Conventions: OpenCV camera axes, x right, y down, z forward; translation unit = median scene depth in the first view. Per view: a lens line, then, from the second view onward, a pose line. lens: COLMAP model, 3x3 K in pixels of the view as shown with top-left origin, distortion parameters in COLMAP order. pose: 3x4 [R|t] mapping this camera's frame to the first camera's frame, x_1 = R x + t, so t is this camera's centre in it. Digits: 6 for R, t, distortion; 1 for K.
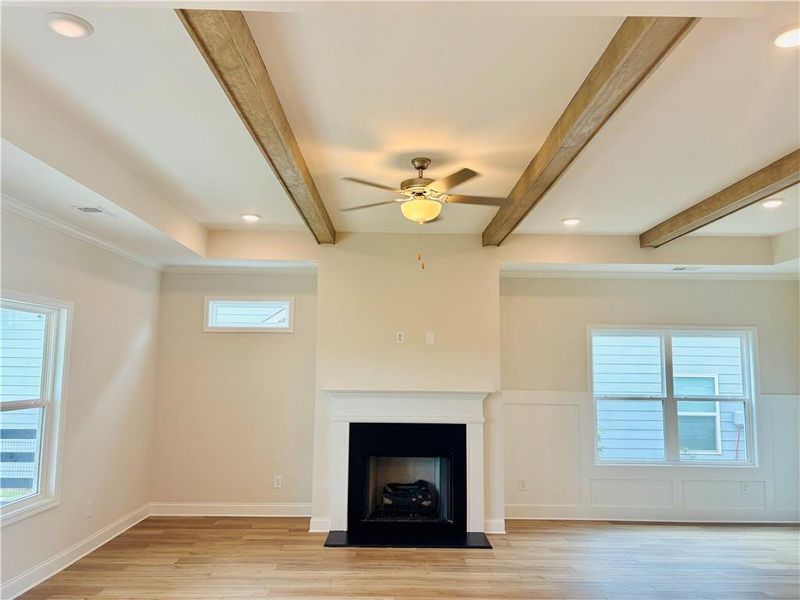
lens RADIAL K [[607.0, 0, 398.4], [0, 607.0, 298.3], [0, 0, 1]] dist [0.031762, -0.009705]
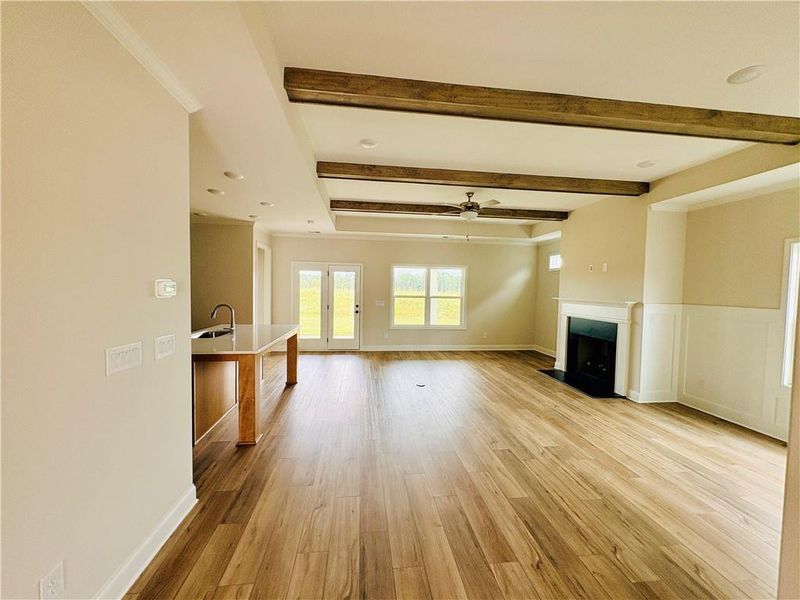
lens RADIAL K [[311.9, 0, 392.2], [0, 311.9, 300.5], [0, 0, 1]] dist [0.003591, 0.000093]
pose [[0.091845, 0.032319, -0.995249, 0.824493], [0.104028, 0.993693, 0.041868, 0.059966], [0.990325, -0.107379, 0.087904, 0.391414]]
